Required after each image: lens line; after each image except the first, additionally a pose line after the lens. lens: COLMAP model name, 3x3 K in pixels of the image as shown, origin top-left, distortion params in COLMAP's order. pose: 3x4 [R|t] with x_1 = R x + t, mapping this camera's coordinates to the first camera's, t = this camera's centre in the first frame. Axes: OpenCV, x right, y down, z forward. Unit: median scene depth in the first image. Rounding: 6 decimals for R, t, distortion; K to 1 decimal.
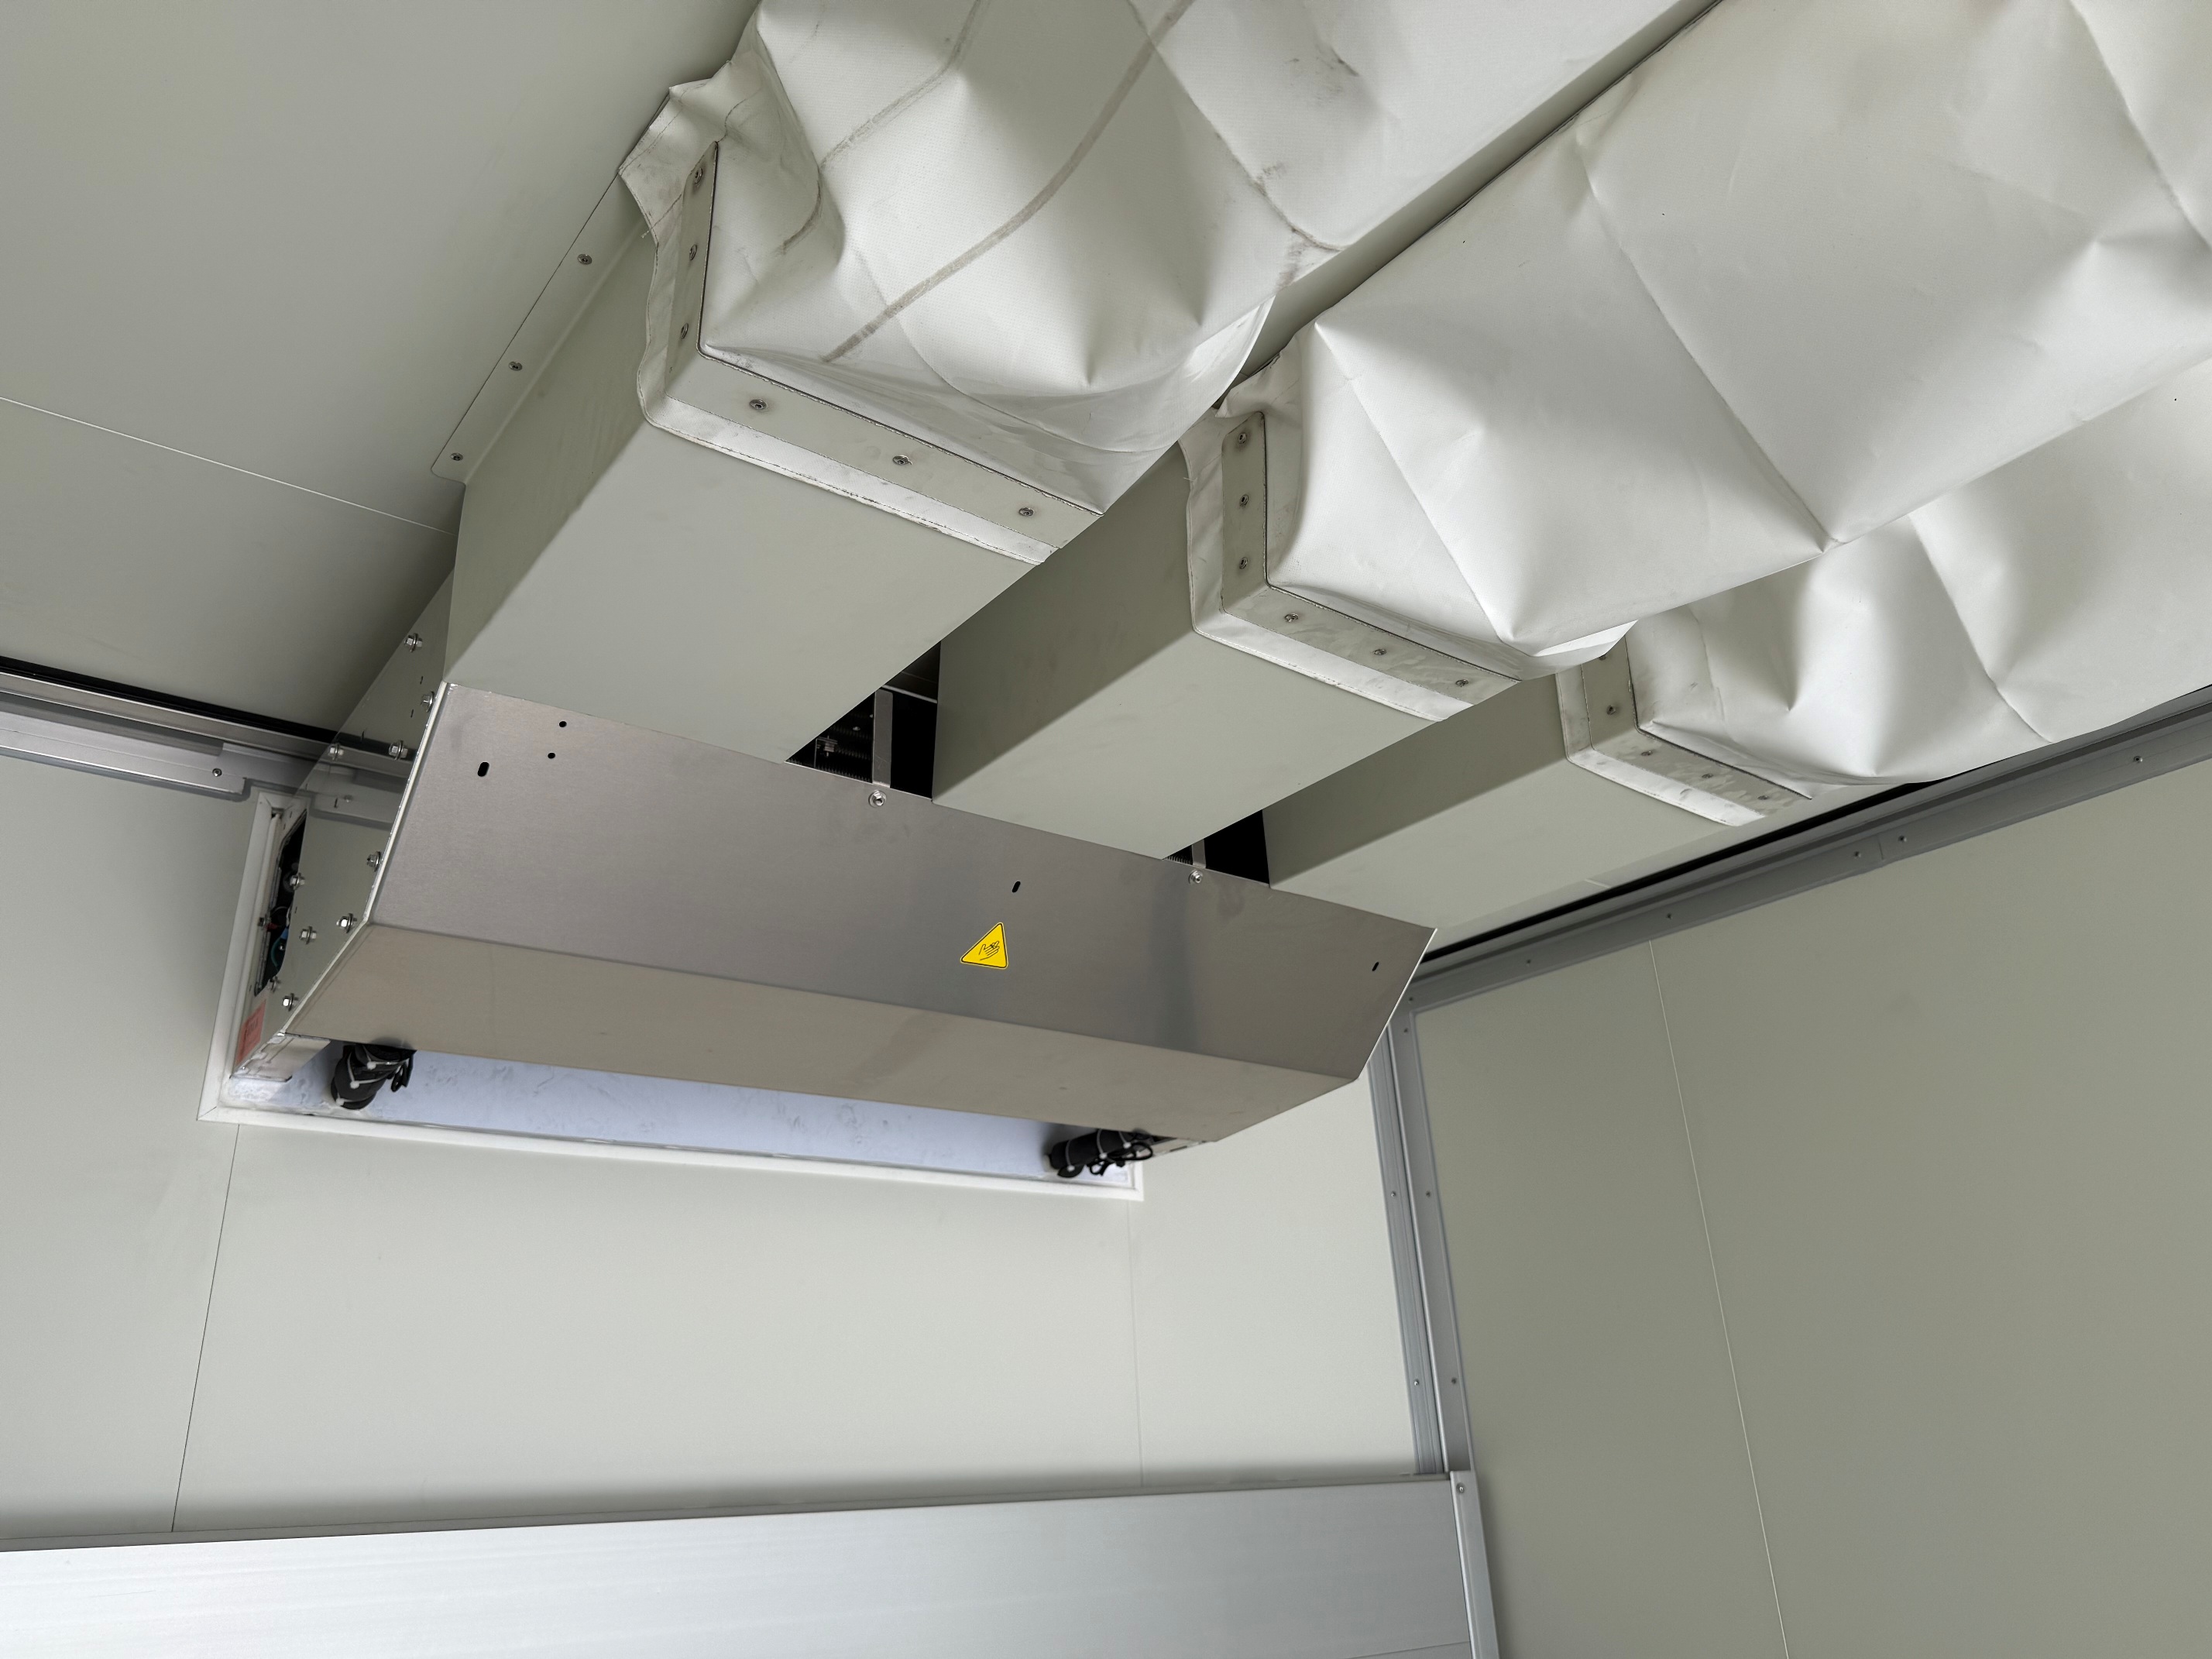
lens RADIAL K [[1566.0, 0, 1101.0], [0, 1566.0, 817.0], [0, 0, 1]] dist [0.035378, -0.038619]
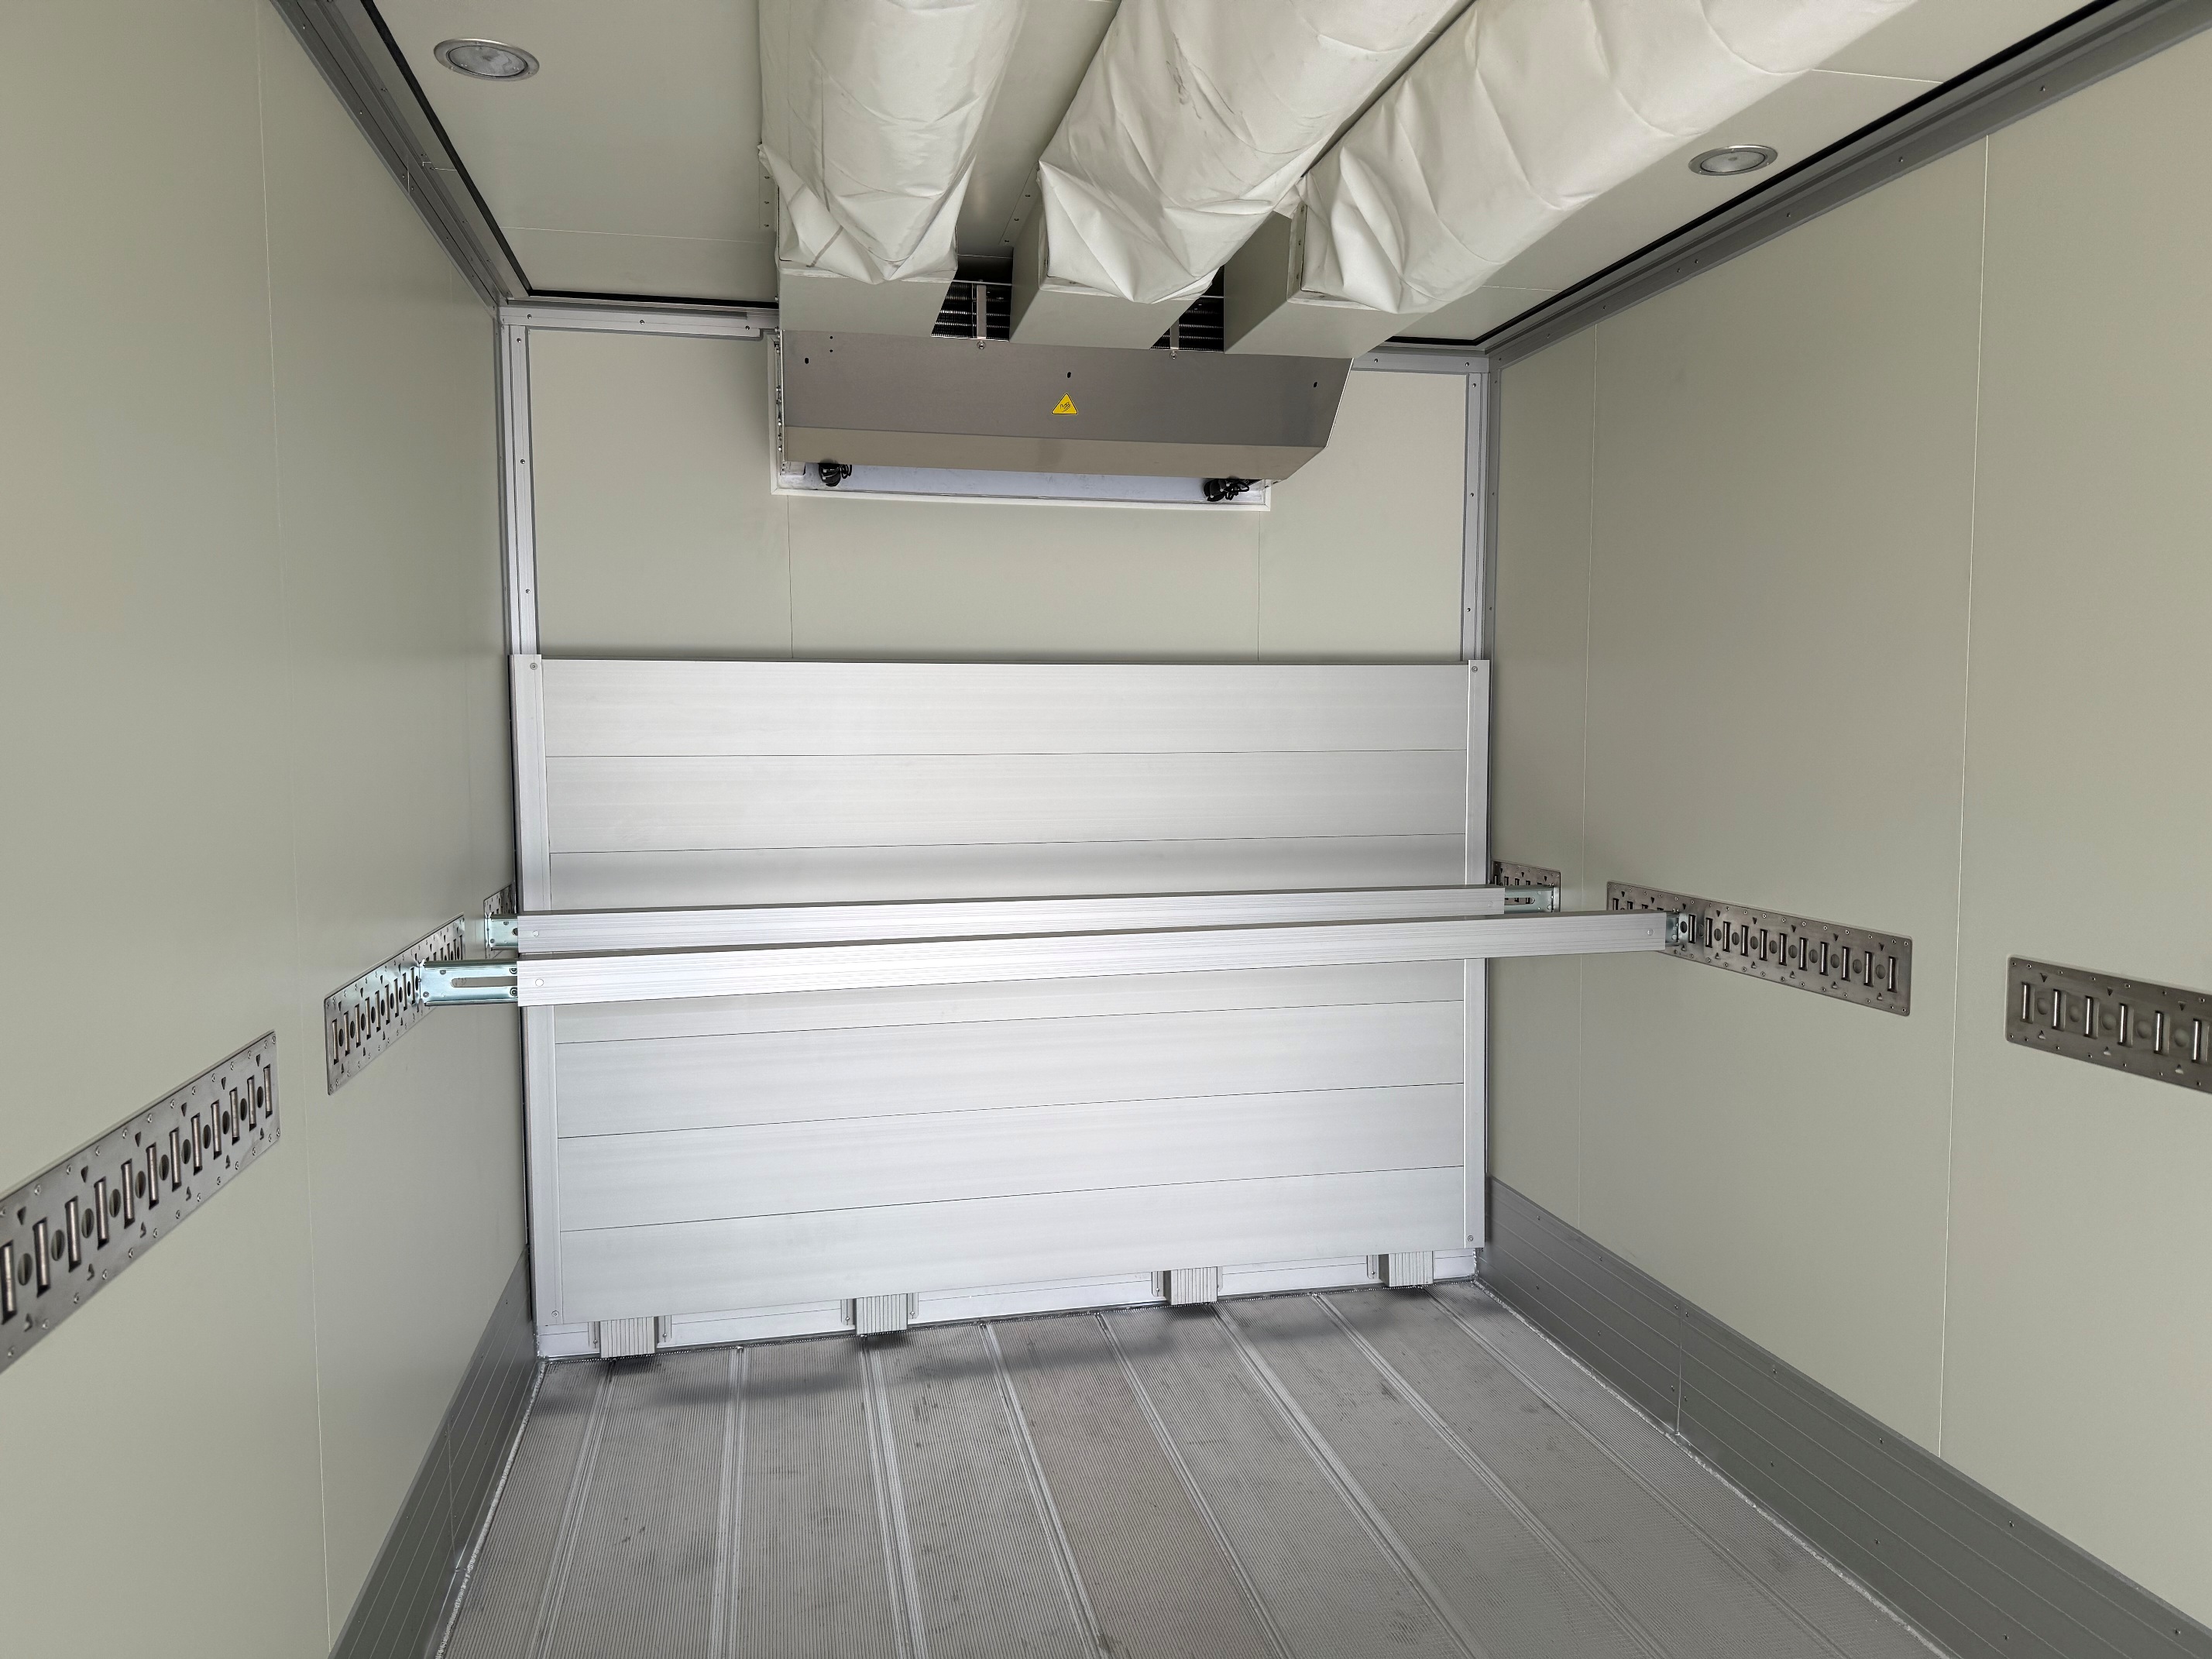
lens RADIAL K [[1566.0, 0, 1115.2], [0, 1566.0, 836.6], [0, 0, 1]] dist [0.035378, -0.038619]
pose [[0.900758, 0.075706, -0.427672, 0.862760], [0.132932, 0.889379, 0.437418, -0.288084], [0.413477, -0.450859, 0.791052, -0.794875]]
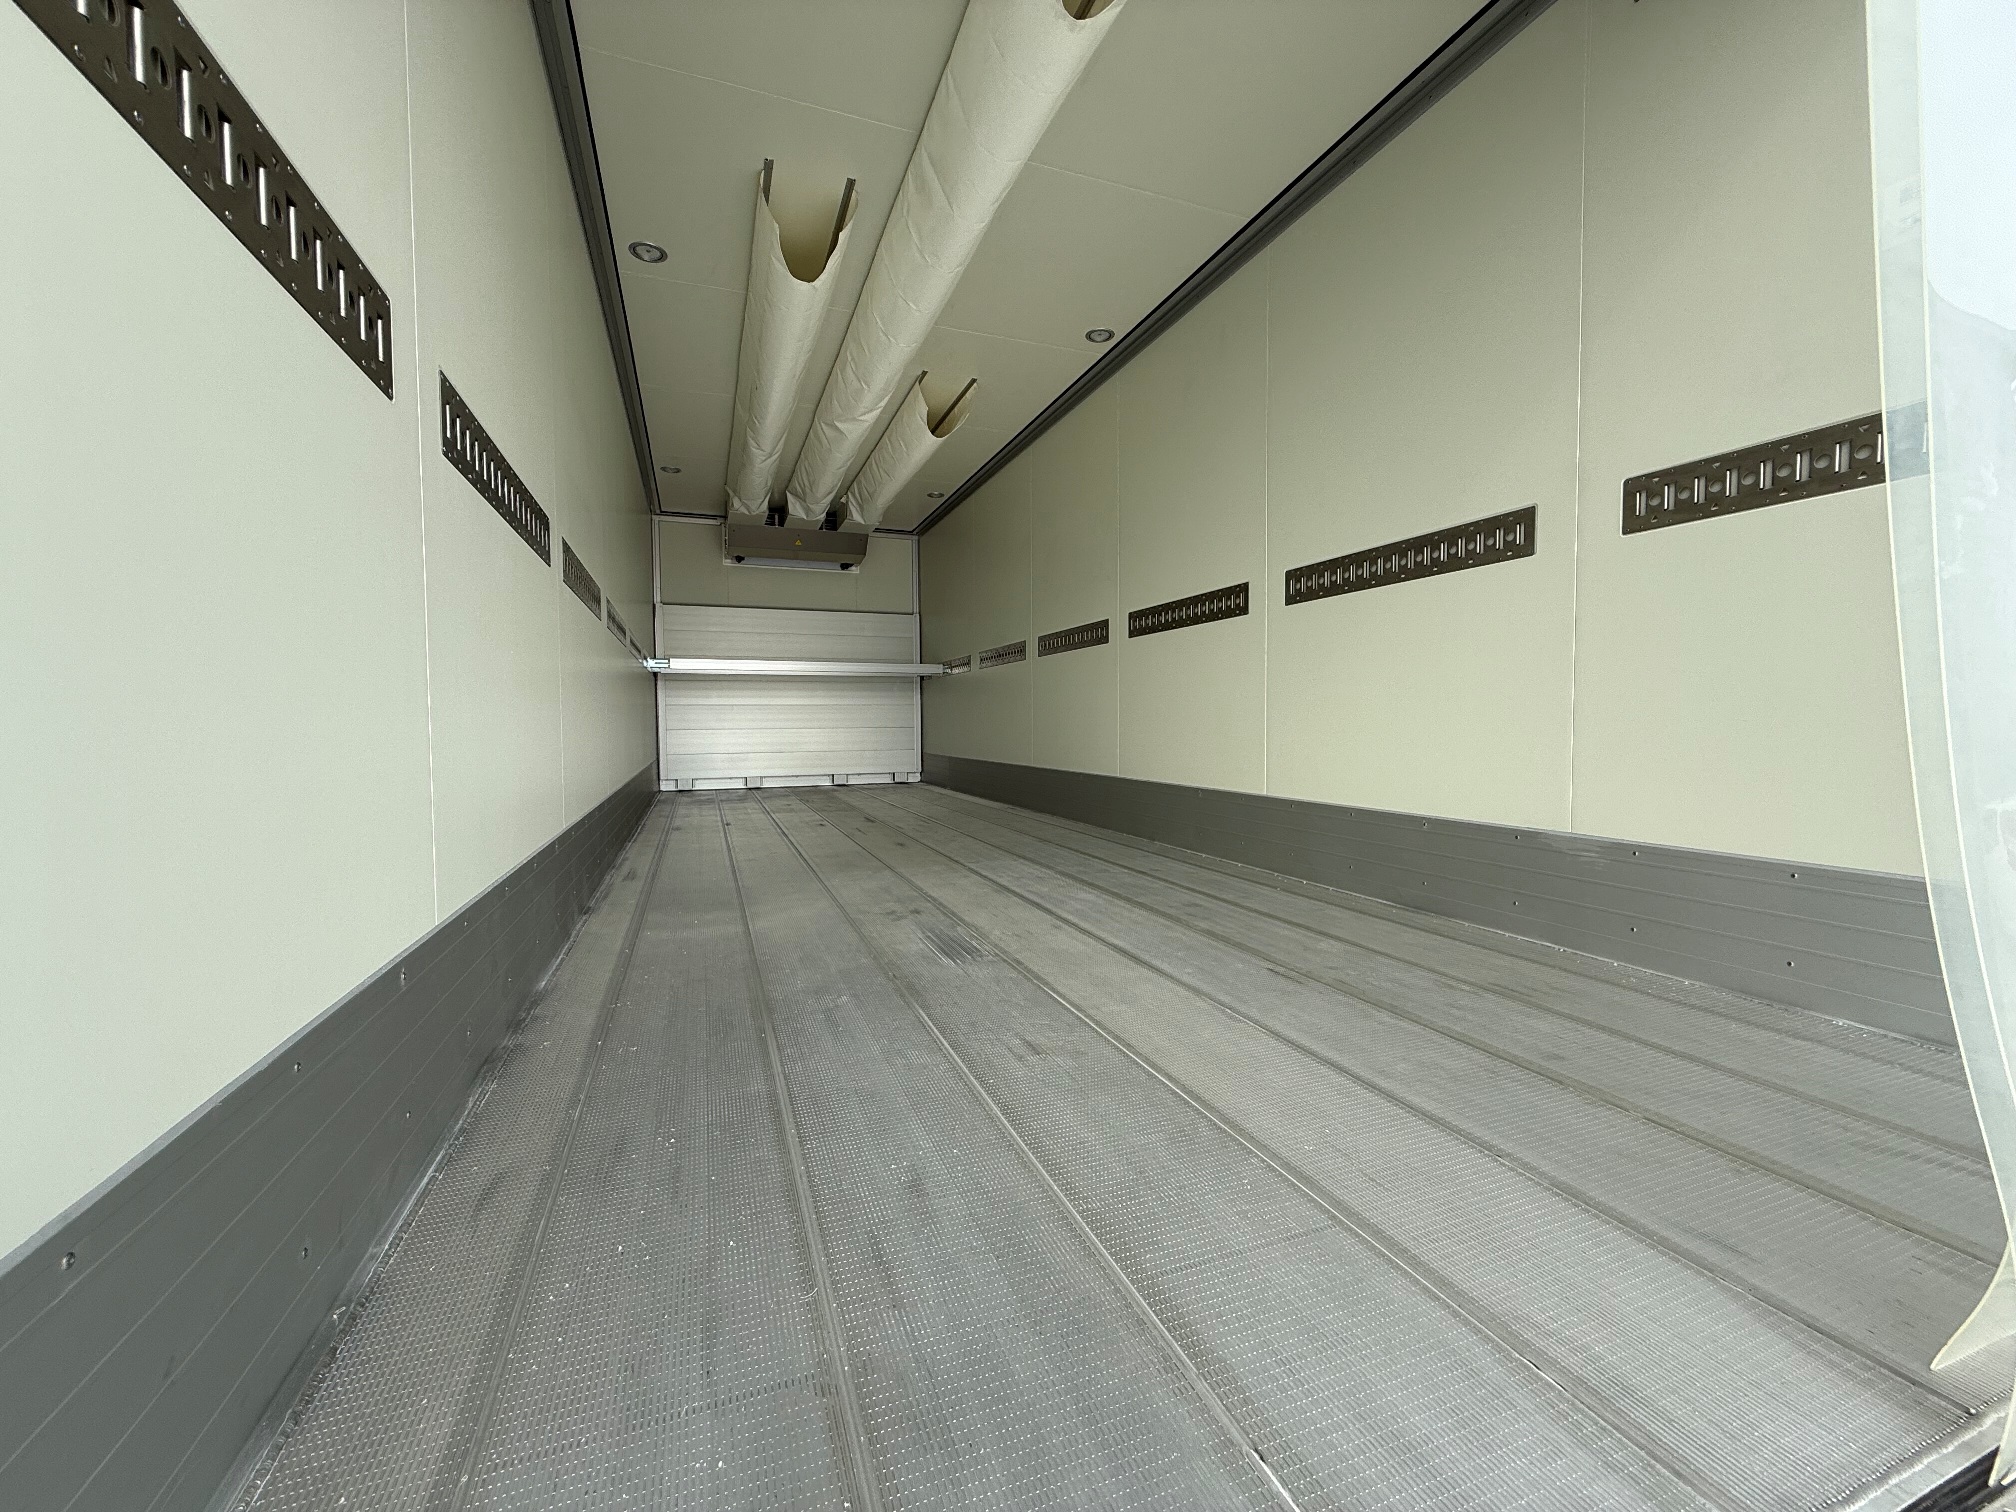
lens RADIAL K [[808.8, 0, 1010.5], [0, 808.8, 746.9], [0, 0, 1]] dist [0.001517, 0.000144]
pose [[0.956432, 0.044711, -0.288512, 2.234184], [0.082813, 0.906072, 0.414941, -0.607017], [0.279965, -0.420755, 0.862893, -2.780773]]
